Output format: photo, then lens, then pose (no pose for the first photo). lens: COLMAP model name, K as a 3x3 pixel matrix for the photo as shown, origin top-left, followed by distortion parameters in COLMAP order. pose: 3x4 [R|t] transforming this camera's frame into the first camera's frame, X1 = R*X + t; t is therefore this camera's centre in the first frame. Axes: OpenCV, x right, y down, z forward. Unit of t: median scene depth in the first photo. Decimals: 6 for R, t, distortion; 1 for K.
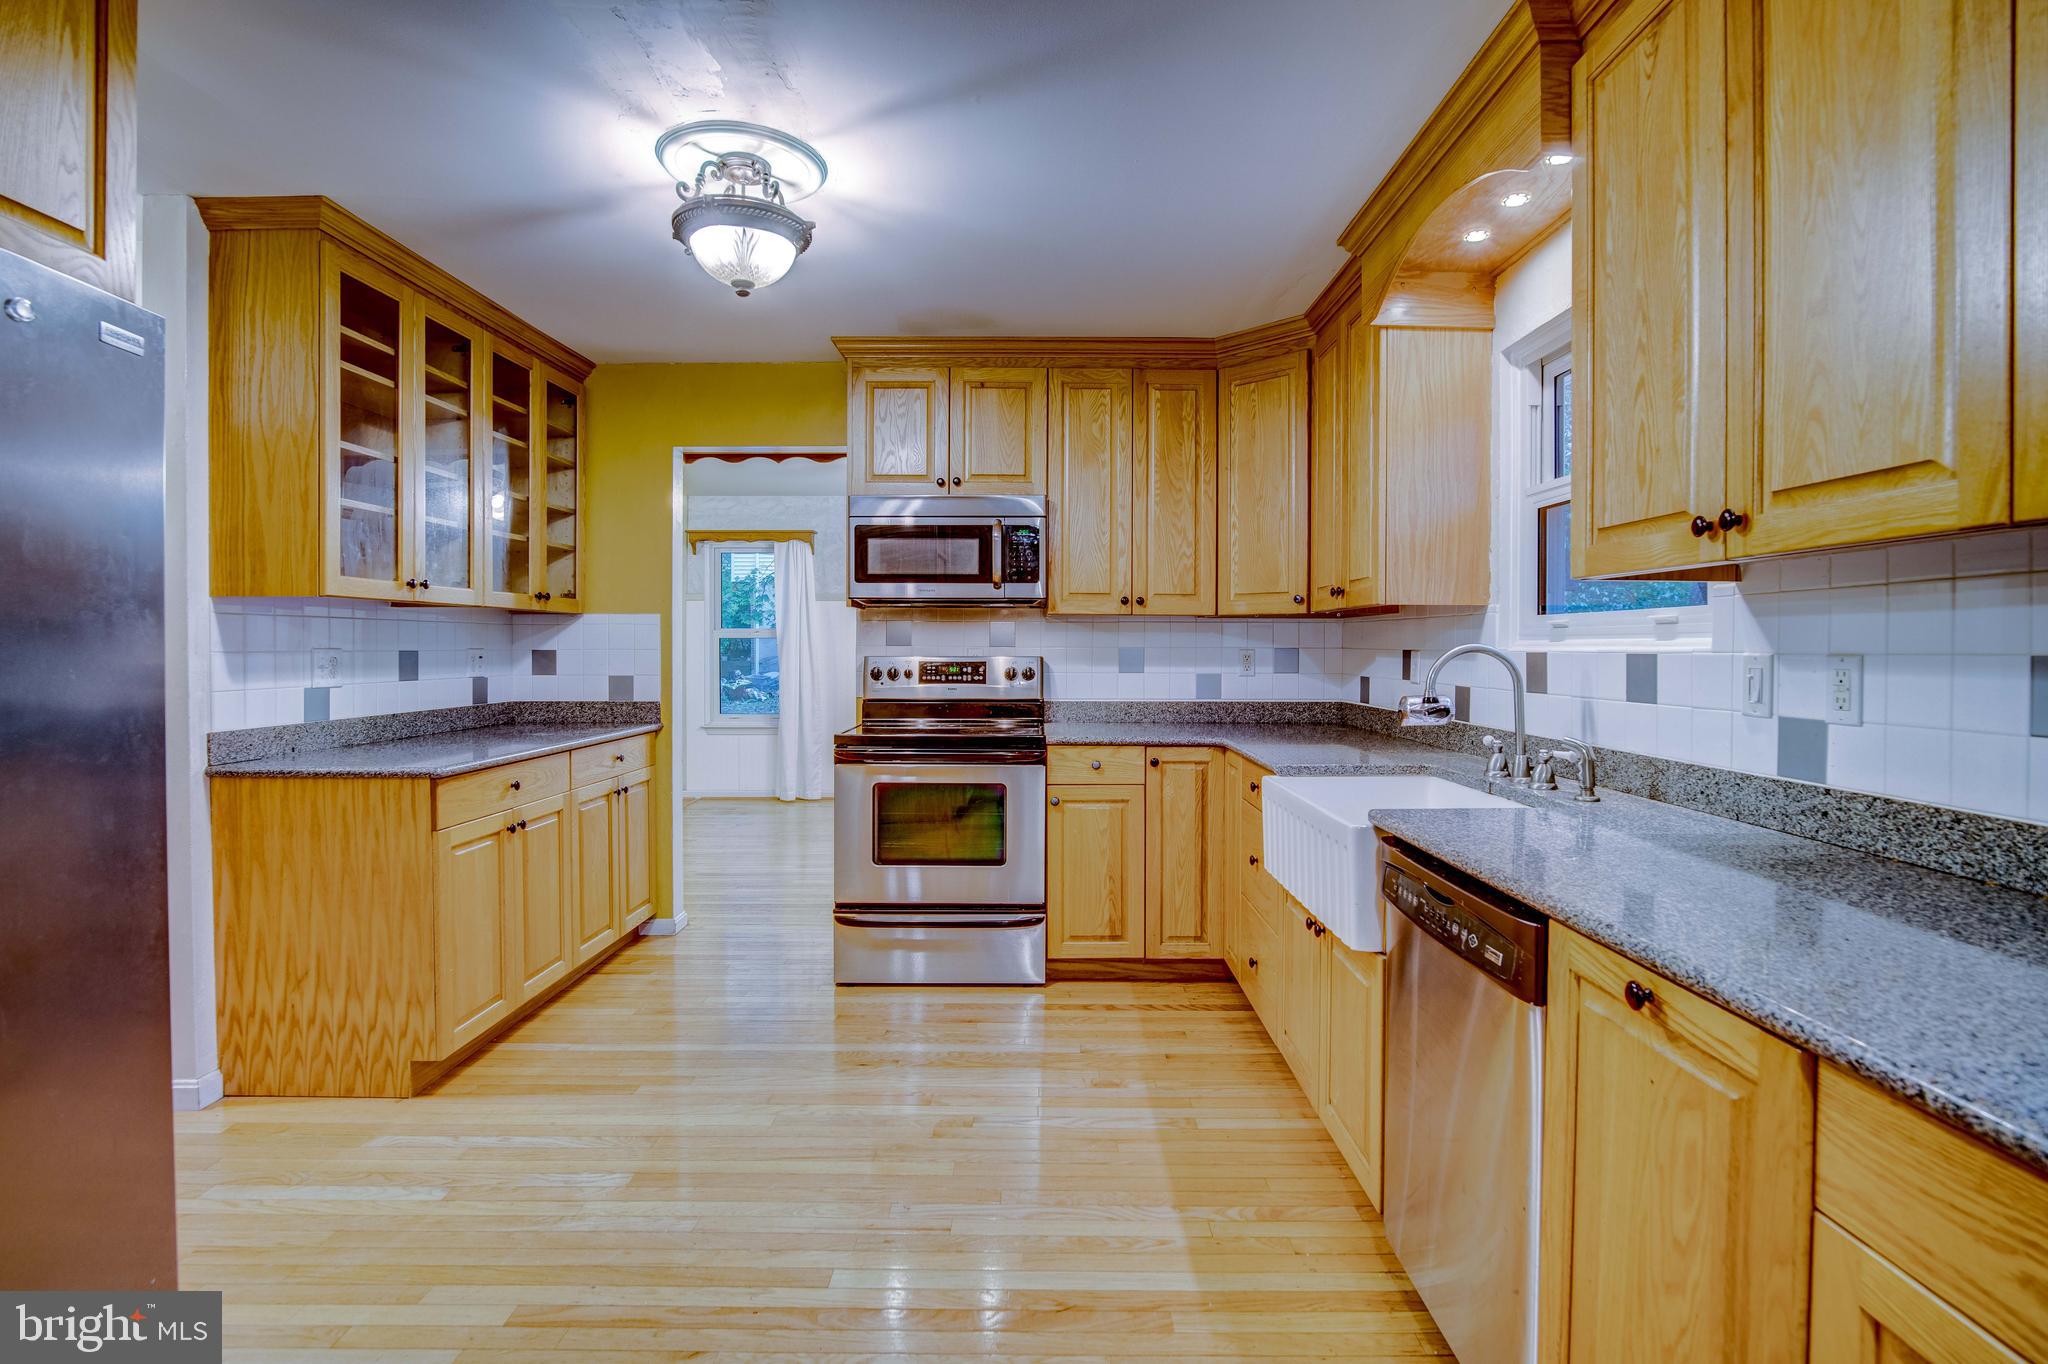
lens RADIAL K [[977.0, 0, 1018.6], [0, 977.0, 641.1], [0, 0, 1]] dist [-0.011876, 0.000358]
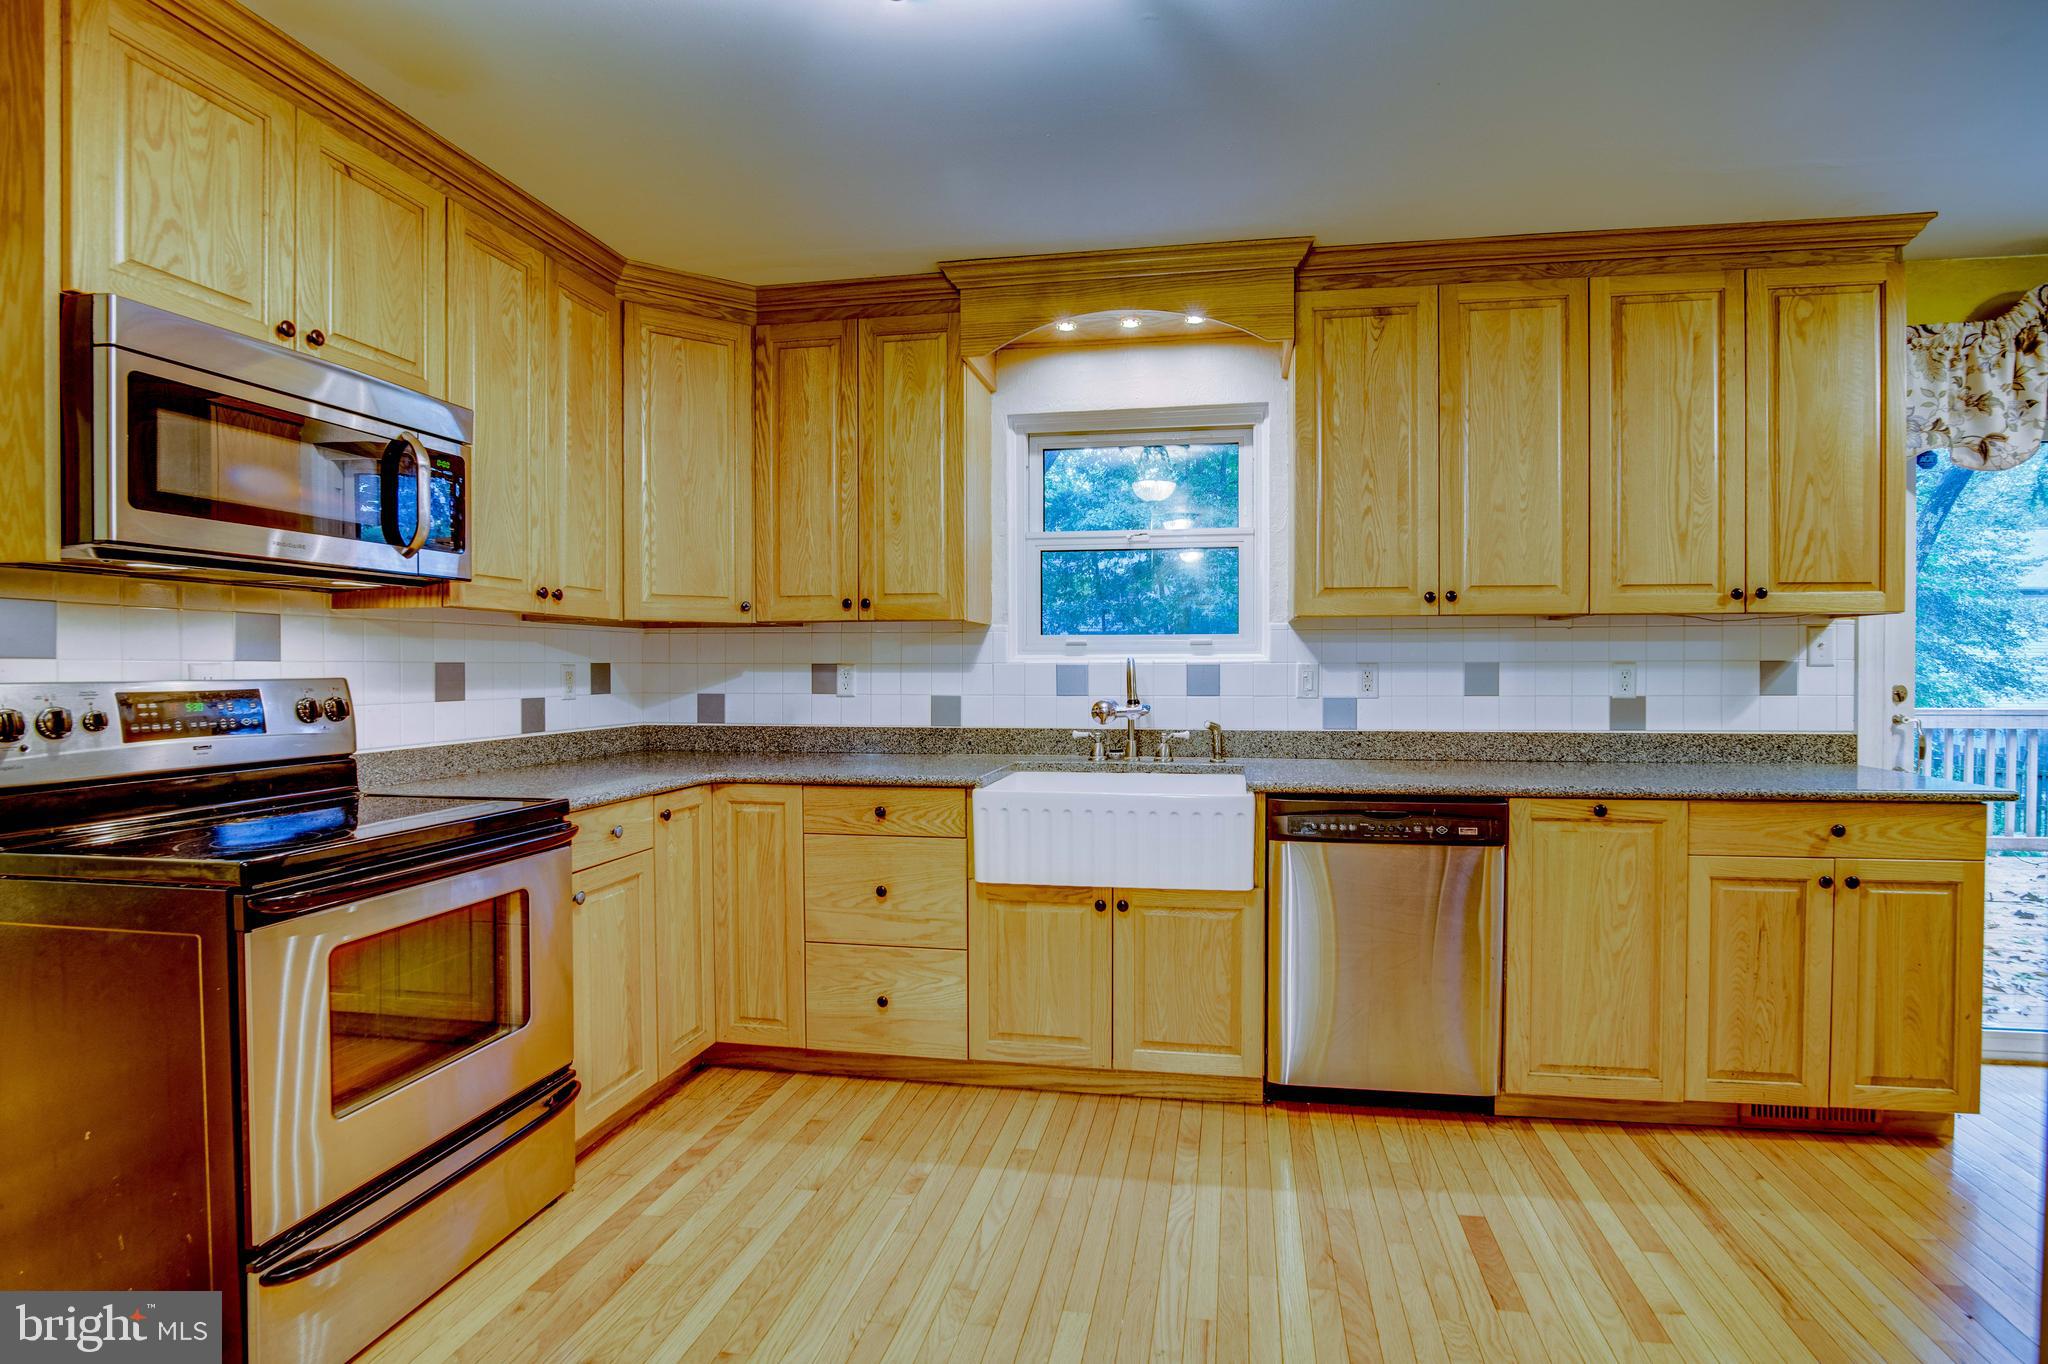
lens RADIAL K [[992.5, 0, 1096.6], [0, 992.5, 669.5], [0, 0, 1]] dist [-0.018643, 0.000120]
pose [[0.142623, -0.005693, 0.989761, -0.560170], [-0.003063, 0.999976, 0.006193, 0.007207], [-0.989772, -0.003915, 0.142602, 0.566364]]
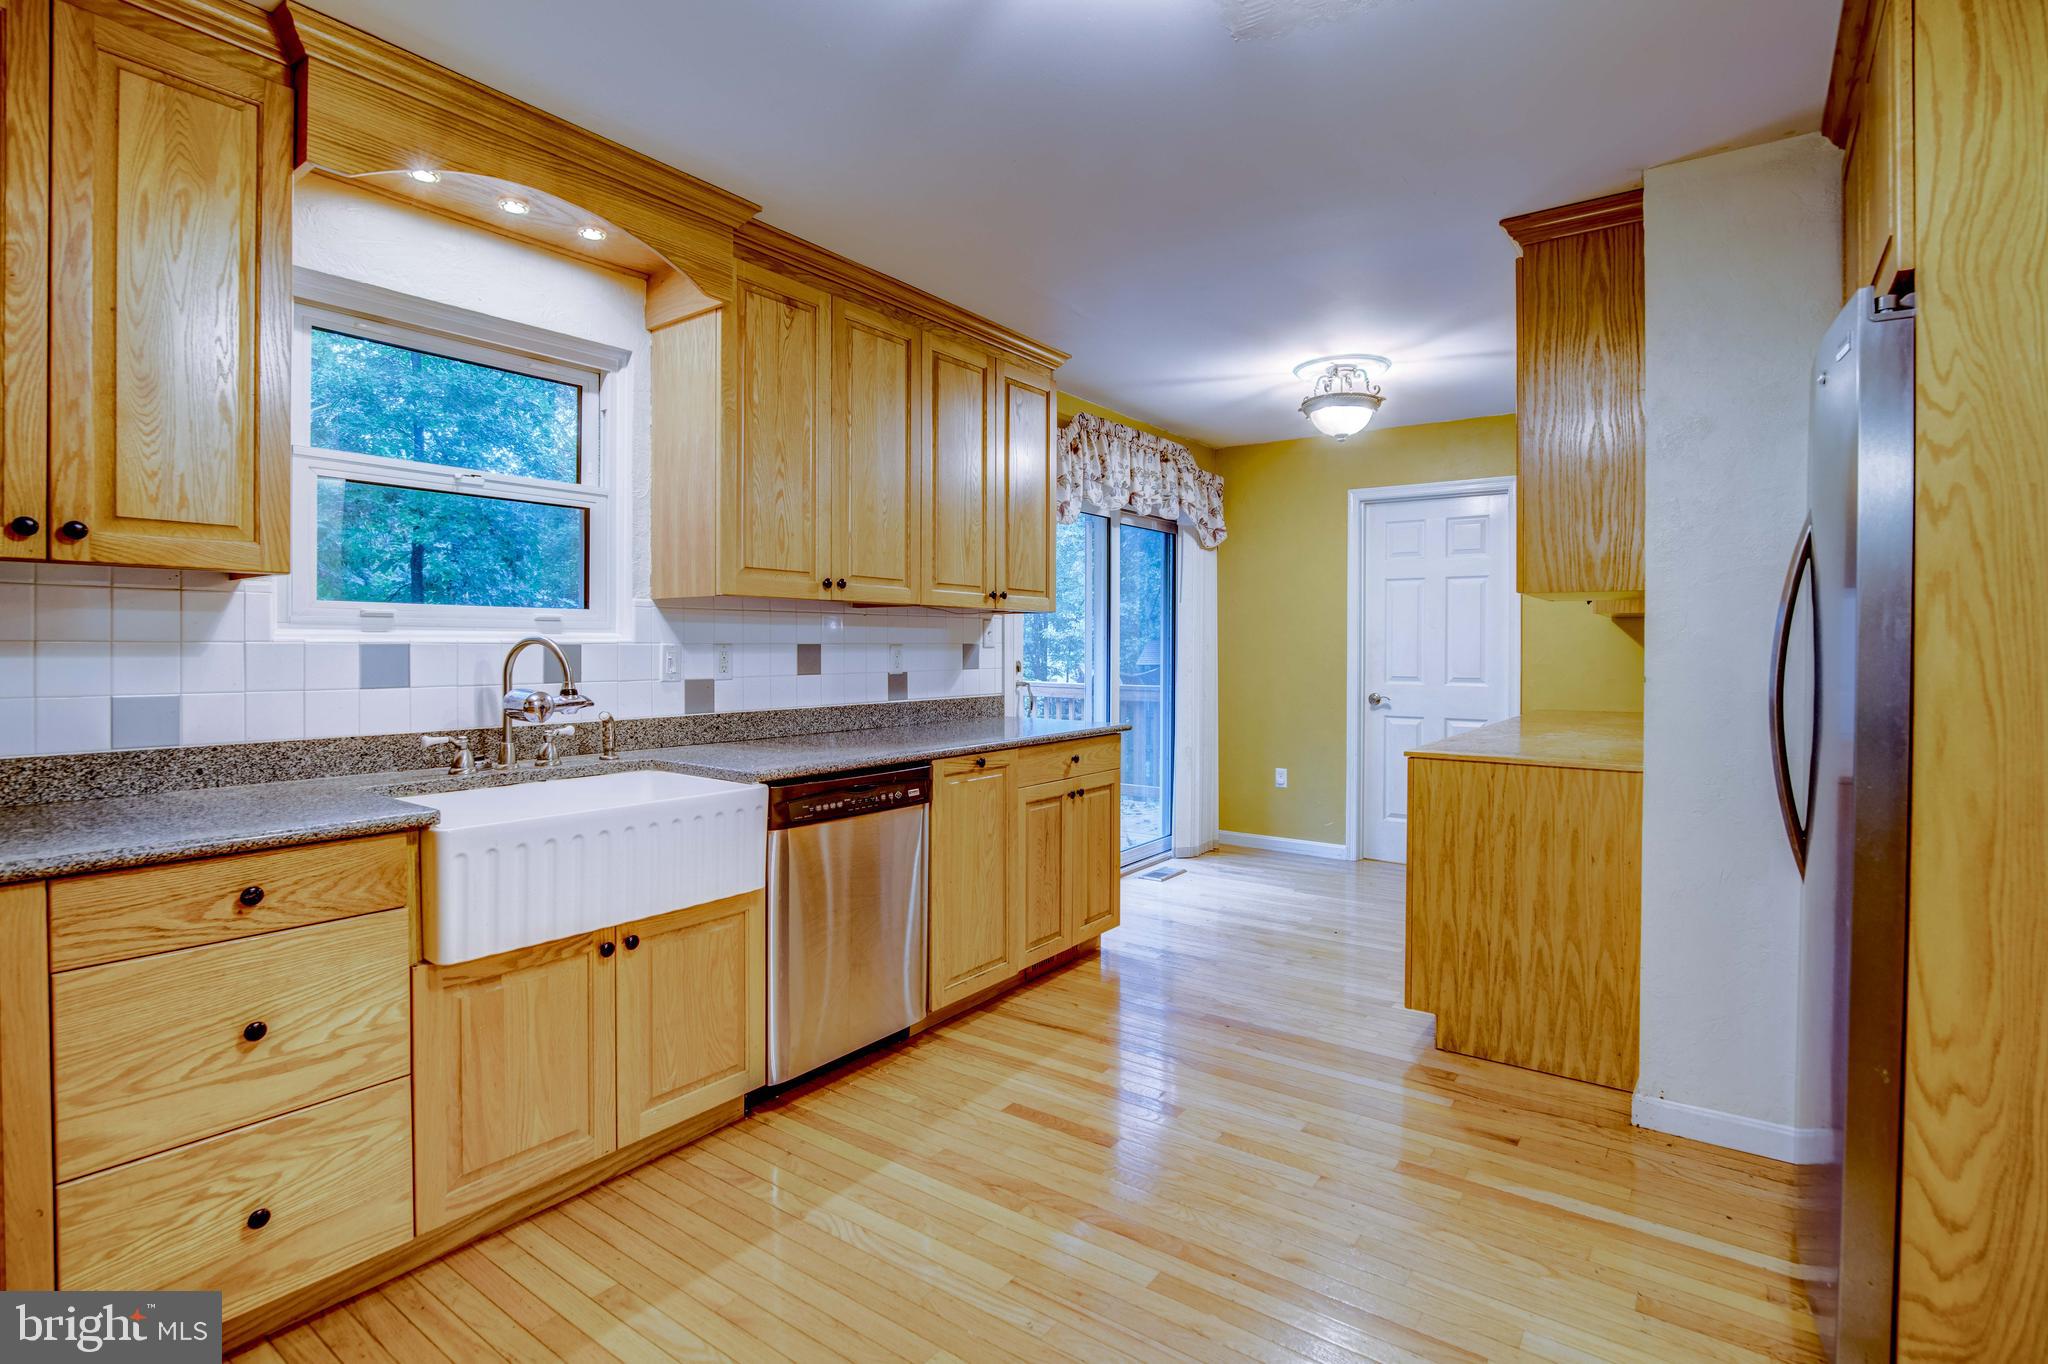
lens RADIAL K [[977.0, 0, 1018.6], [0, 977.0, 641.1], [0, 0, 1]] dist [-0.011876, 0.000358]
pose [[-0.809779, -0.001861, 0.586732, -0.355523], [-0.007860, 0.999940, -0.007676, 0.008144], [-0.586682, -0.010827, -0.809745, 1.010846]]
